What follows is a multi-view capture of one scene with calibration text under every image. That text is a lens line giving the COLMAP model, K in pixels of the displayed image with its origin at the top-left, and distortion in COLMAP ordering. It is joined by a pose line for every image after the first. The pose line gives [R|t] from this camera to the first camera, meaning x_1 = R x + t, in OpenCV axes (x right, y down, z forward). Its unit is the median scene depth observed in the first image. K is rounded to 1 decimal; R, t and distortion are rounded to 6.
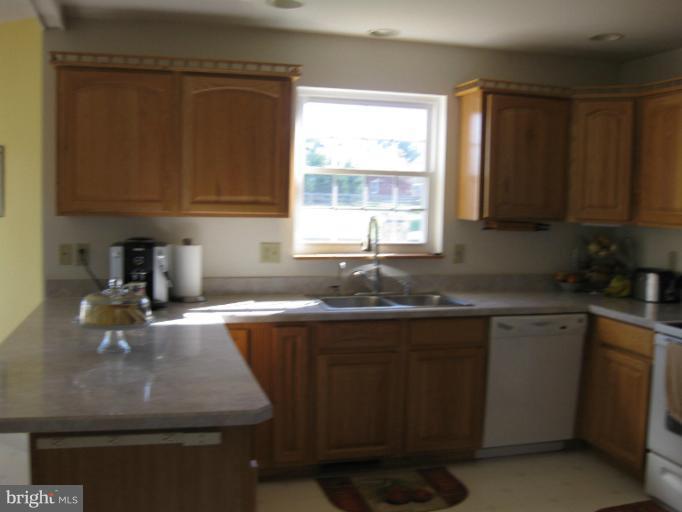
lens RADIAL K [[703.2, 0, 341.0], [0, 703.2, 256.0], [0, 0, 1]] dist [-0.147061, 0.004025]
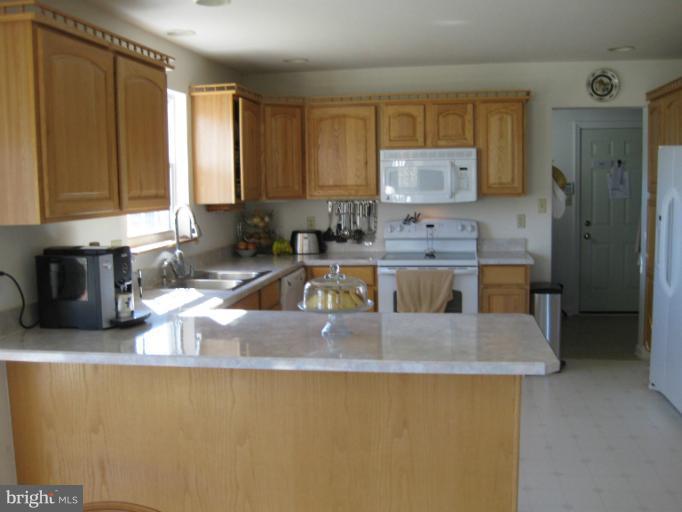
lens RADIAL K [[703.2, 0, 341.0], [0, 703.2, 256.0], [0, 0, 1]] dist [-0.147061, 0.004025]
pose [[0.414827, -0.121788, 0.901713, -0.852577], [0.100611, 0.991065, 0.087571, -0.050790], [-0.904321, 0.054396, 0.423373, 0.357425]]
